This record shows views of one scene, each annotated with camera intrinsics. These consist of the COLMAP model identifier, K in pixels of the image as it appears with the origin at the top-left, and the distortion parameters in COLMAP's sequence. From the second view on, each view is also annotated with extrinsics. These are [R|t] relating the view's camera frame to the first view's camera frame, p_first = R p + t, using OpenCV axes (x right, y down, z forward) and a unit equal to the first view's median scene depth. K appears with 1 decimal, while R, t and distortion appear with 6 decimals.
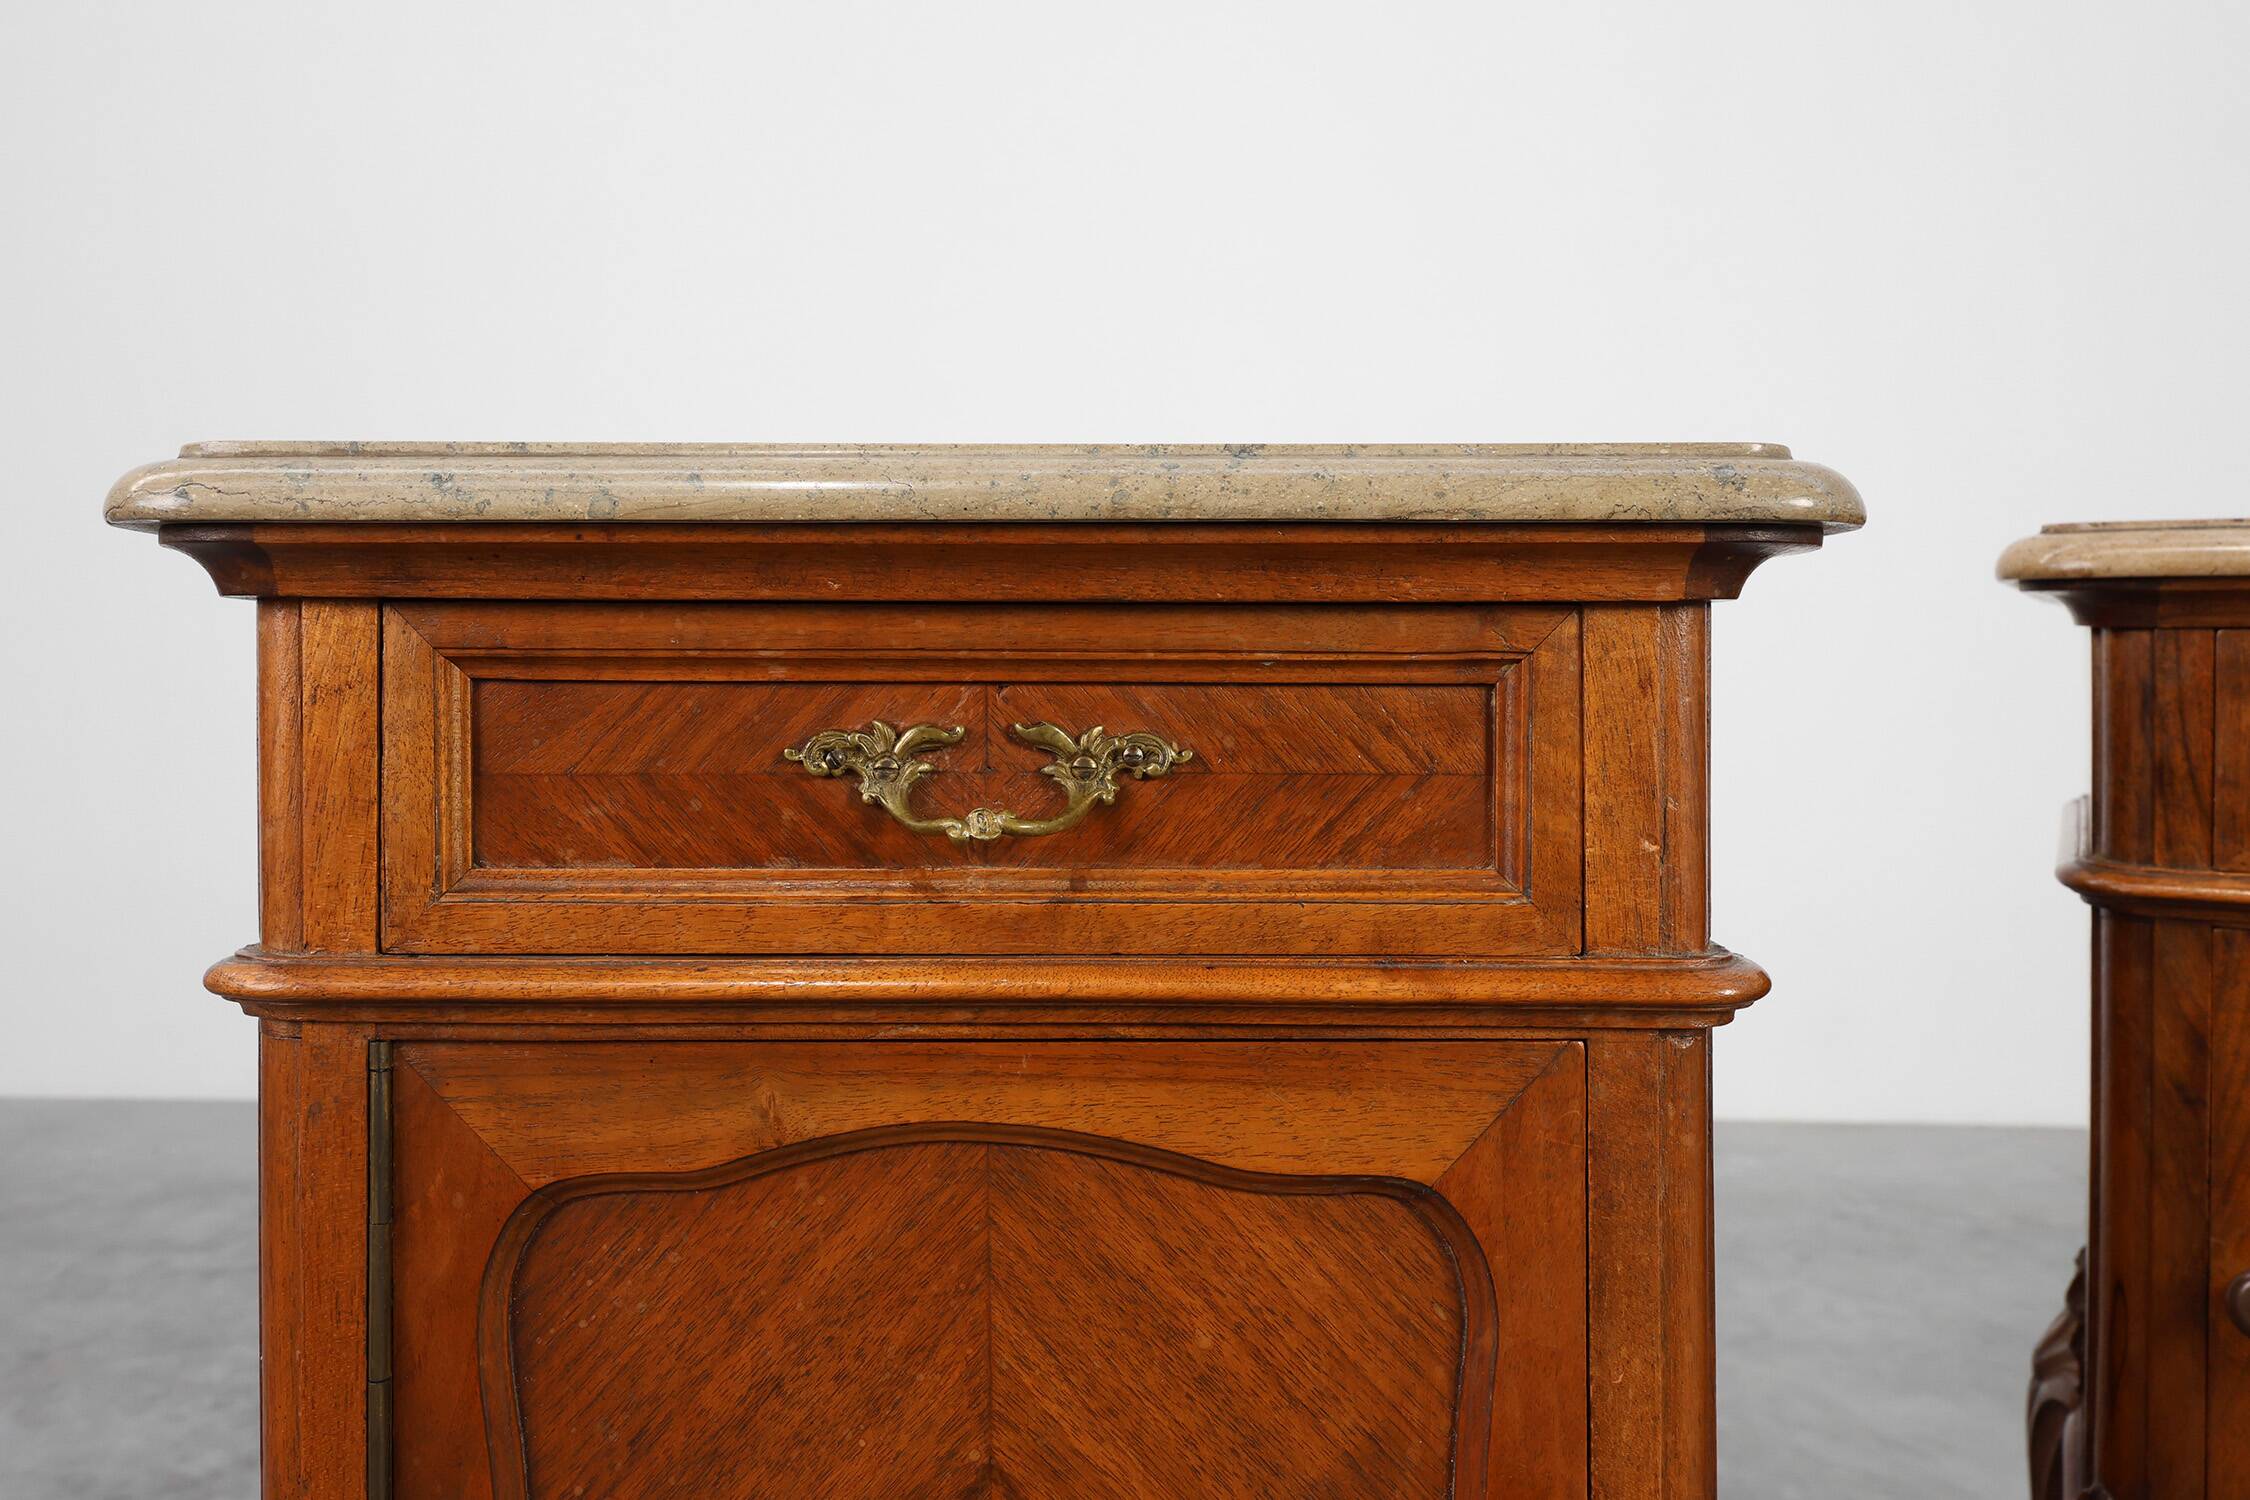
lens RADIAL K [[3222.5, 0, 1038.5], [0, 3222.5, 478.0], [0, 0, 1]] dist [0.027339, -0.006087]
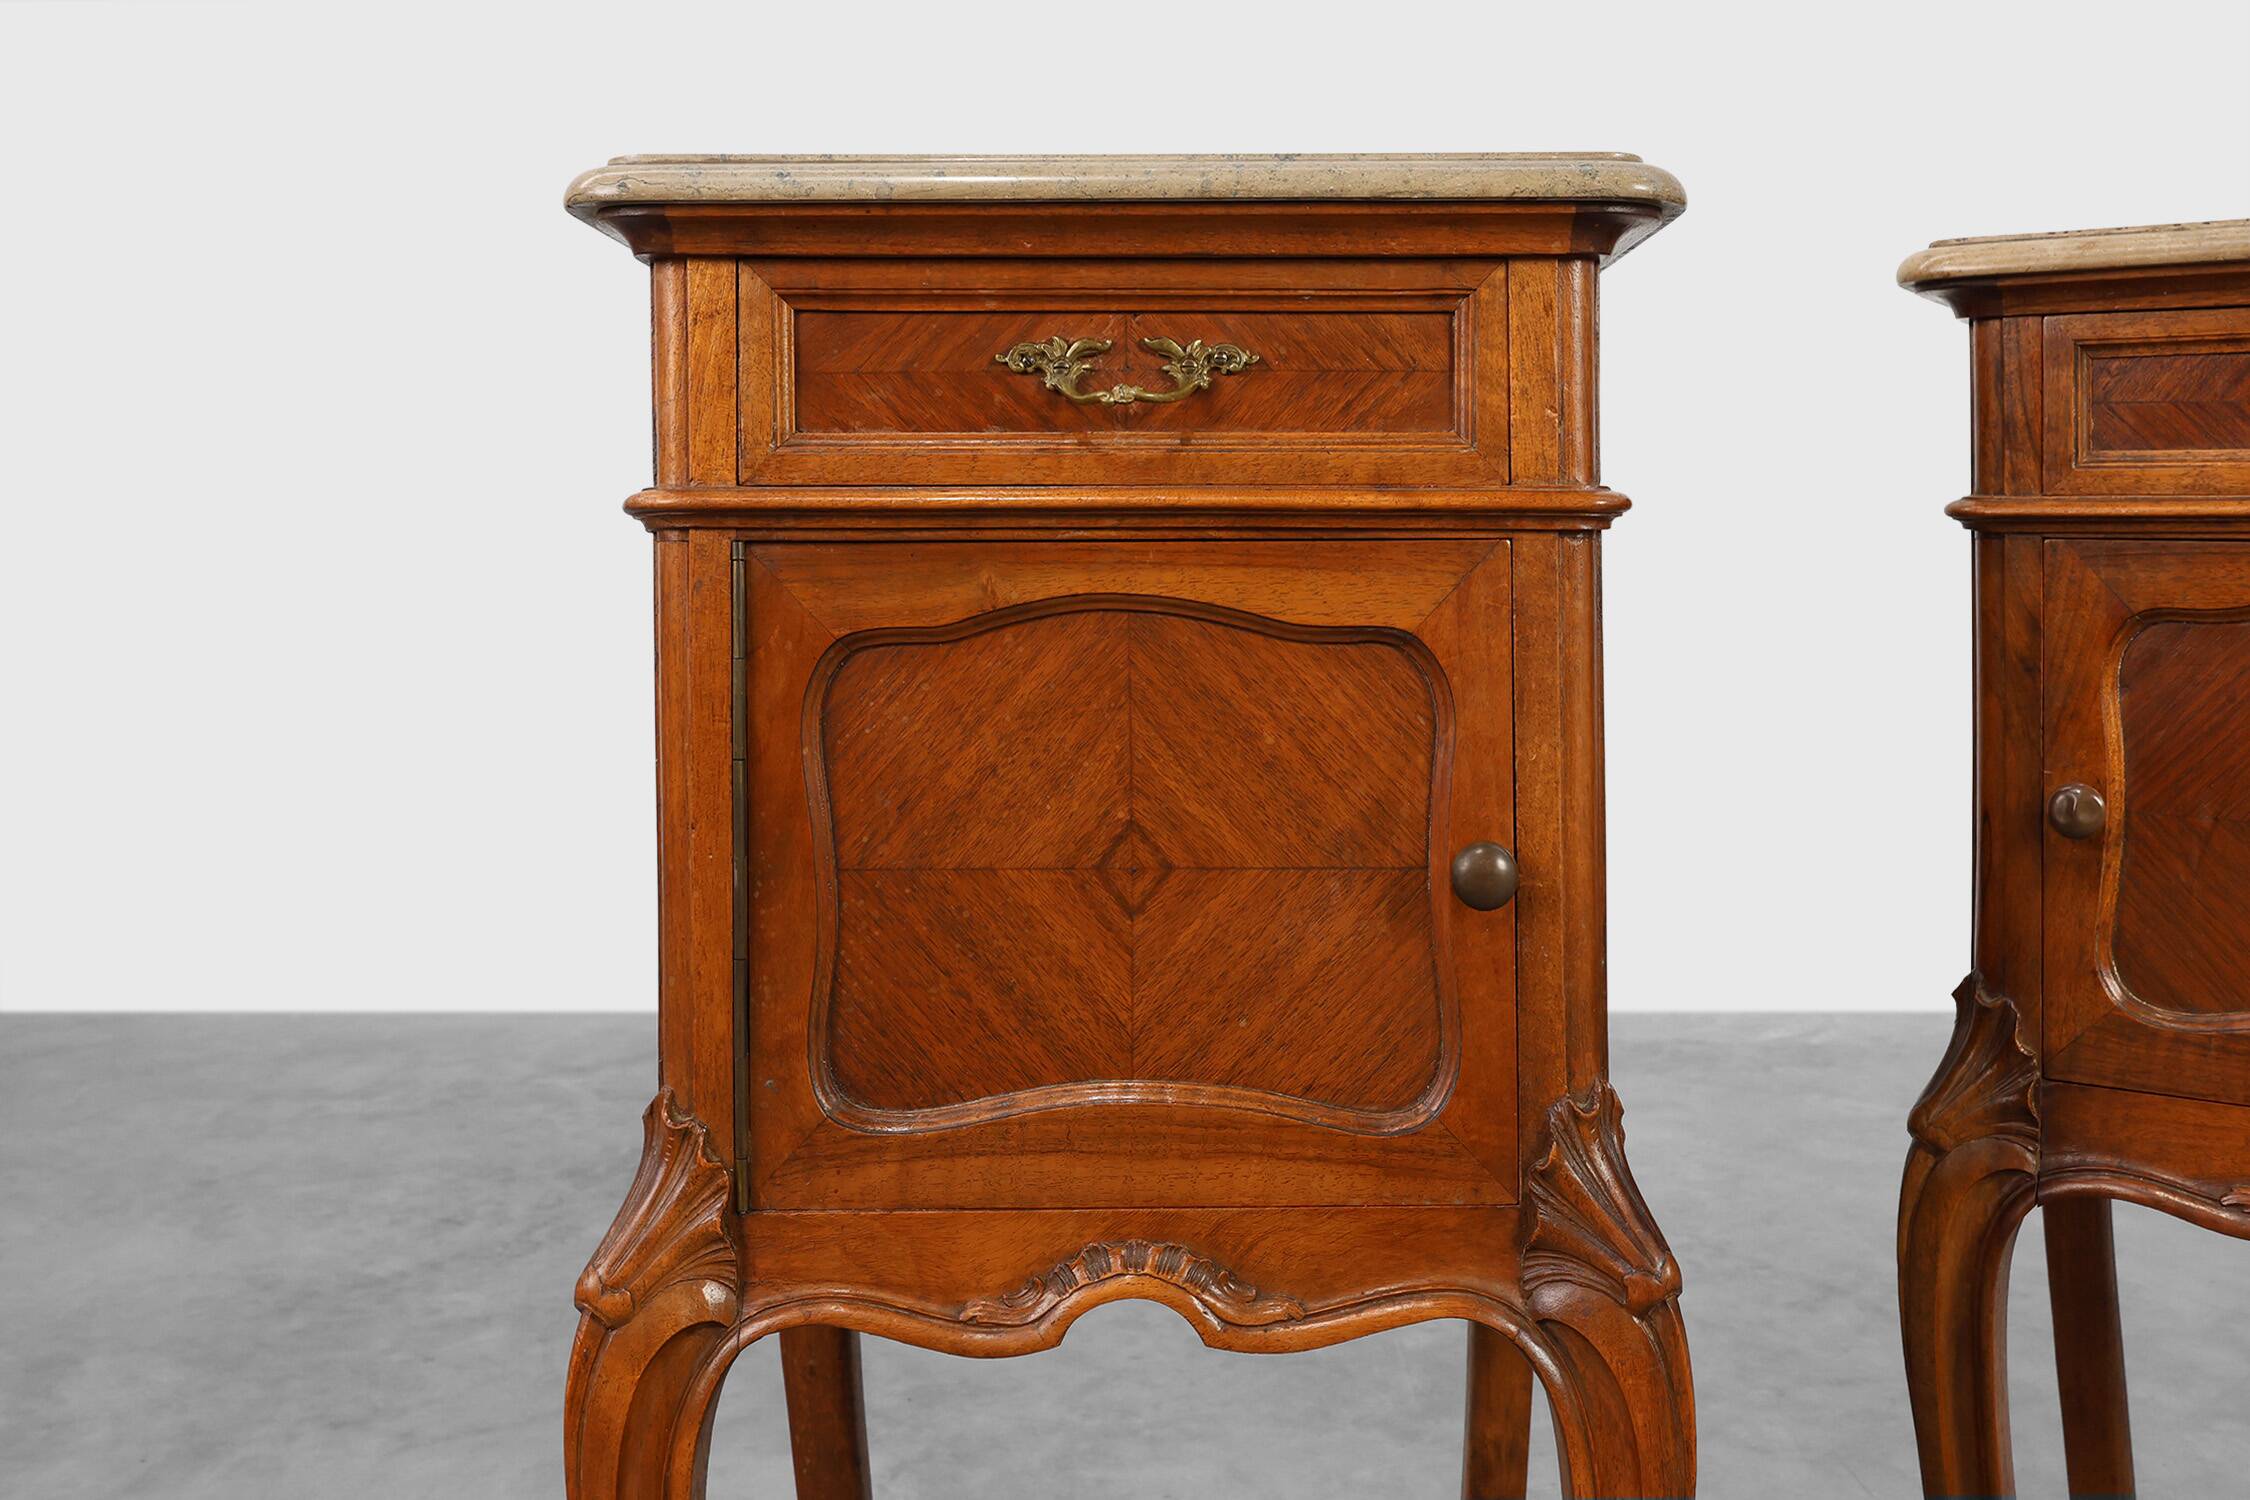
lens RADIAL K [[3534.4, 0, 1129.2], [0, 3534.4, 348.1], [0, 0, 1]] dist [-0.003848, -0.015054]
pose [[0.999187, -0.003372, -0.040171, 0.053857], [0.003230, 0.999988, -0.003612, 0.087176], [0.040183, 0.003479, 0.999186, -0.702640]]
